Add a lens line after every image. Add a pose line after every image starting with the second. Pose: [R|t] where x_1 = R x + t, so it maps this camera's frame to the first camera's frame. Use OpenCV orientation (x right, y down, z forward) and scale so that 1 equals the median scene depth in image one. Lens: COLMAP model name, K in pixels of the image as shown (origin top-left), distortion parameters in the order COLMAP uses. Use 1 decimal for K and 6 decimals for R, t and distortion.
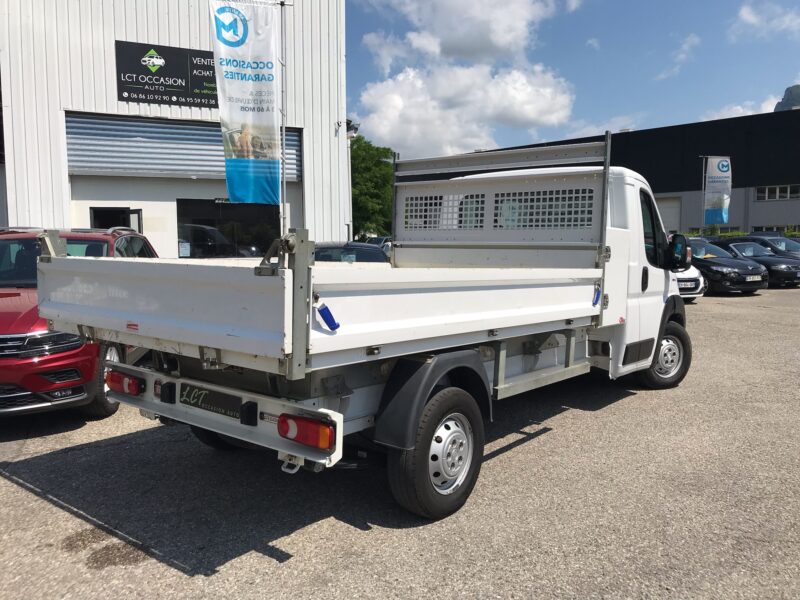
lens RADIAL K [[652.5, 0, 392.5], [0, 652.5, 290.3], [0, 0, 1]] dist [0.035247, -0.027209]
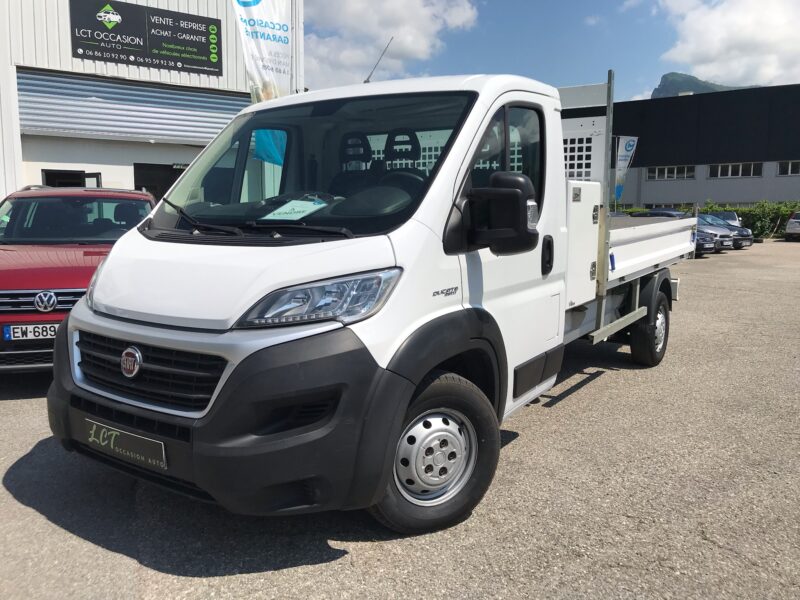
lens RADIAL K [[652.5, 0, 395.2], [0, 652.5, 290.0], [0, 0, 1]] dist [0.035247, -0.027209]
pose [[0.987939, -0.005710, 0.154740, -0.199449], [-0.000302, 0.999247, 0.038798, 0.020880], [-0.154845, -0.038377, 0.987193, -0.050585]]
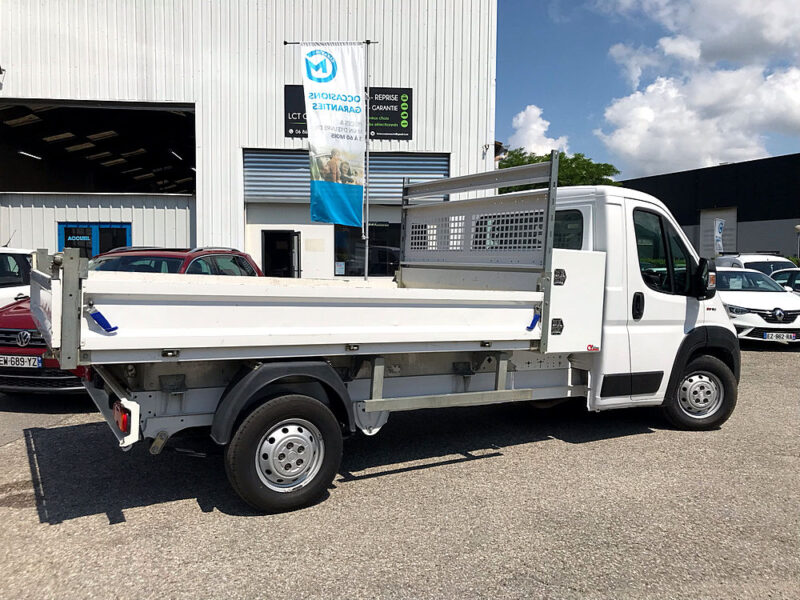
lens RADIAL K [[652.5, 0, 394.2], [0, 652.5, 291.6], [0, 0, 1]] dist [0.035247, -0.027209]
pose [[0.936545, 0.028024, -0.349424, 0.315144], [-0.038014, 0.999040, -0.021764, -0.003421], [0.348479, 0.033666, 0.936712, 0.012989]]
